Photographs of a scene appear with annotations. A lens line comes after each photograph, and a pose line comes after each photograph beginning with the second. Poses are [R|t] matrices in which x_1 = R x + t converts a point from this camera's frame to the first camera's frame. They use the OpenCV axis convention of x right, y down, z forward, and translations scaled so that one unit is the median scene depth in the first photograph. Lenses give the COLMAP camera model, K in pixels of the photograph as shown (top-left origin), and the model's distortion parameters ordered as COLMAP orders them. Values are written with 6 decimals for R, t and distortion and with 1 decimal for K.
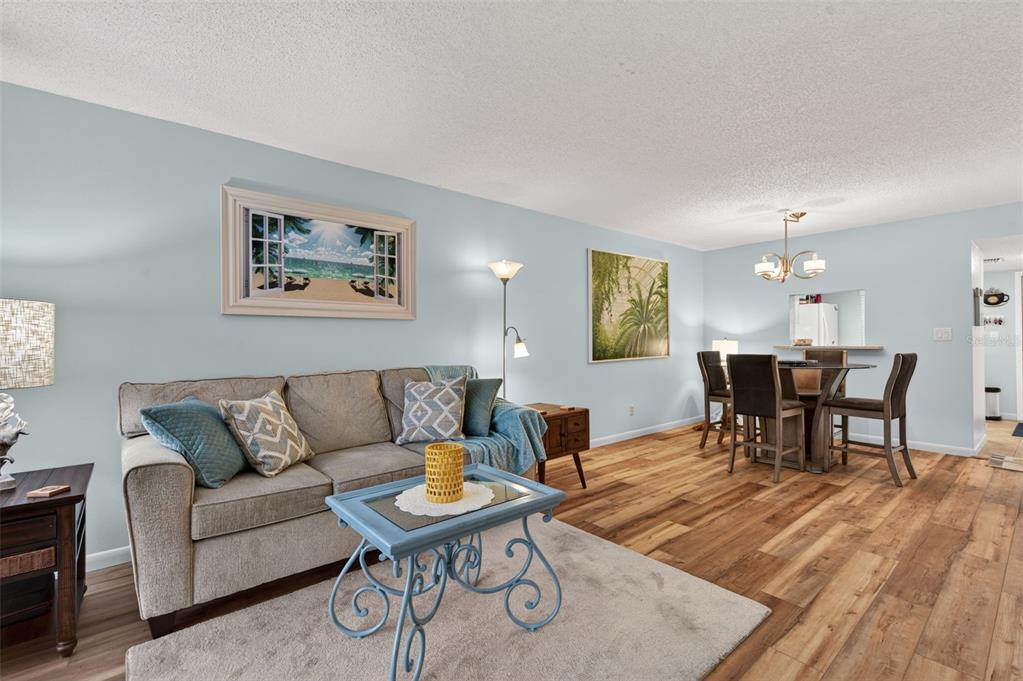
lens RADIAL K [[448.1, 0, 511.5], [0, 448.1, 340.5], [0, 0, 1]] dist [0.003321, -0.000081]
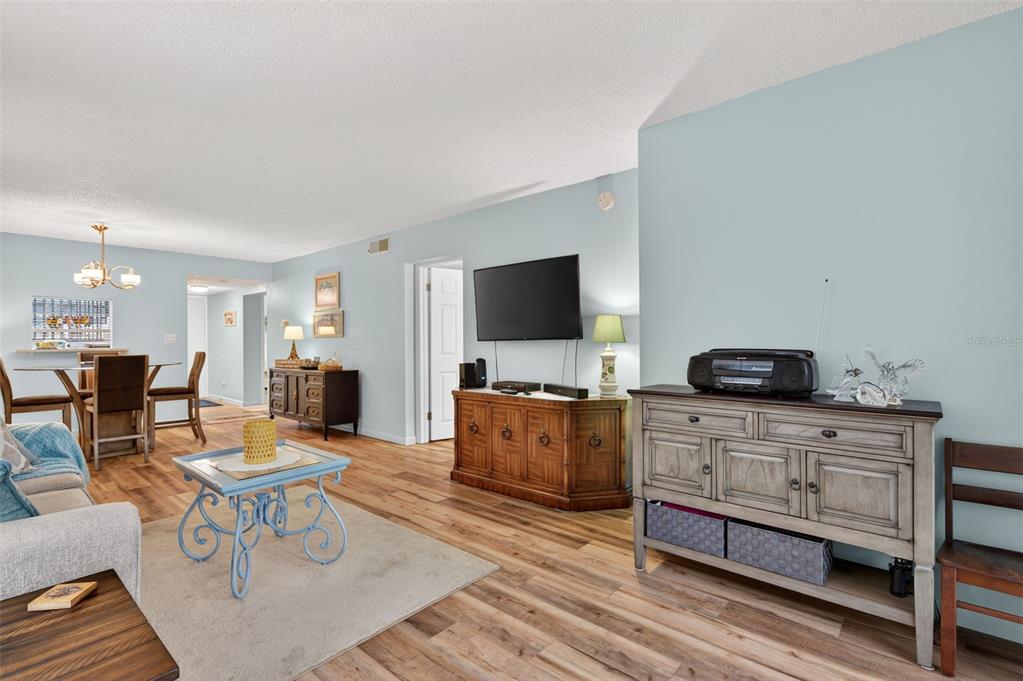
lens RADIAL K [[475.2, 0, 511.5], [0, 475.2, 340.5], [0, 0, 1]] dist [-0.014664, 0.000618]
pose [[-0.156431, 0.004917, 0.987677, -0.964841], [0.008300, 0.999959, -0.003664, 0.007578], [-0.987654, 0.007624, -0.156465, 0.298559]]
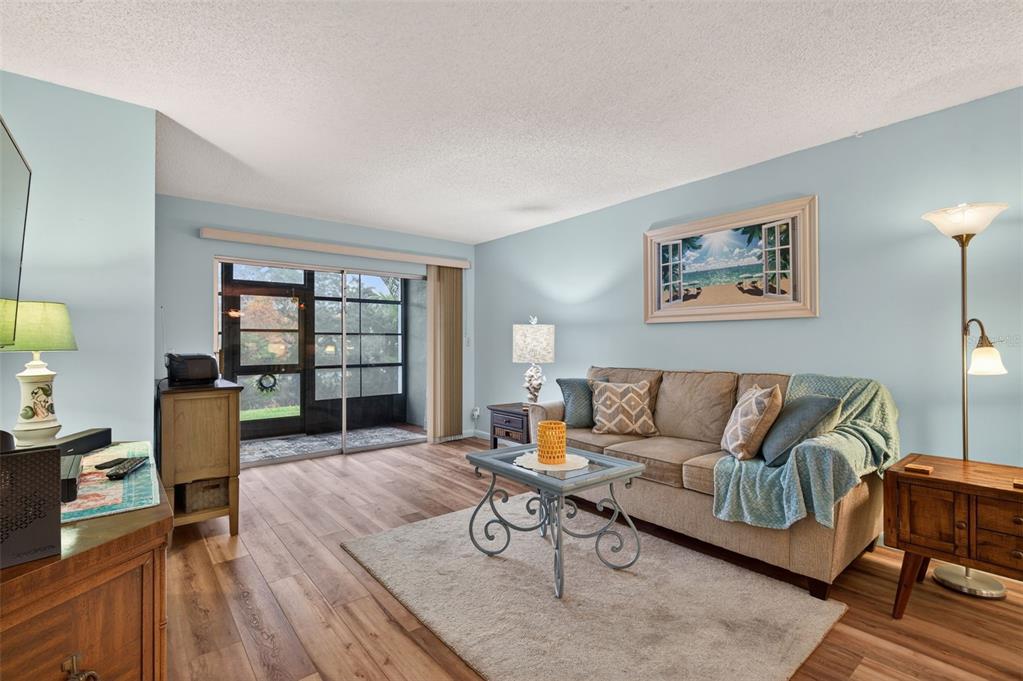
lens RADIAL K [[465.4, 0, 511.5], [0, 465.4, 340.5], [0, 0, 1]] dist [0.000099, -0.000288]
pose [[-0.018830, -0.000250, -0.999823, 0.745430], [0.000566, 1.000000, -0.000260, -0.004406], [0.999823, -0.000571, -0.018829, 0.545568]]
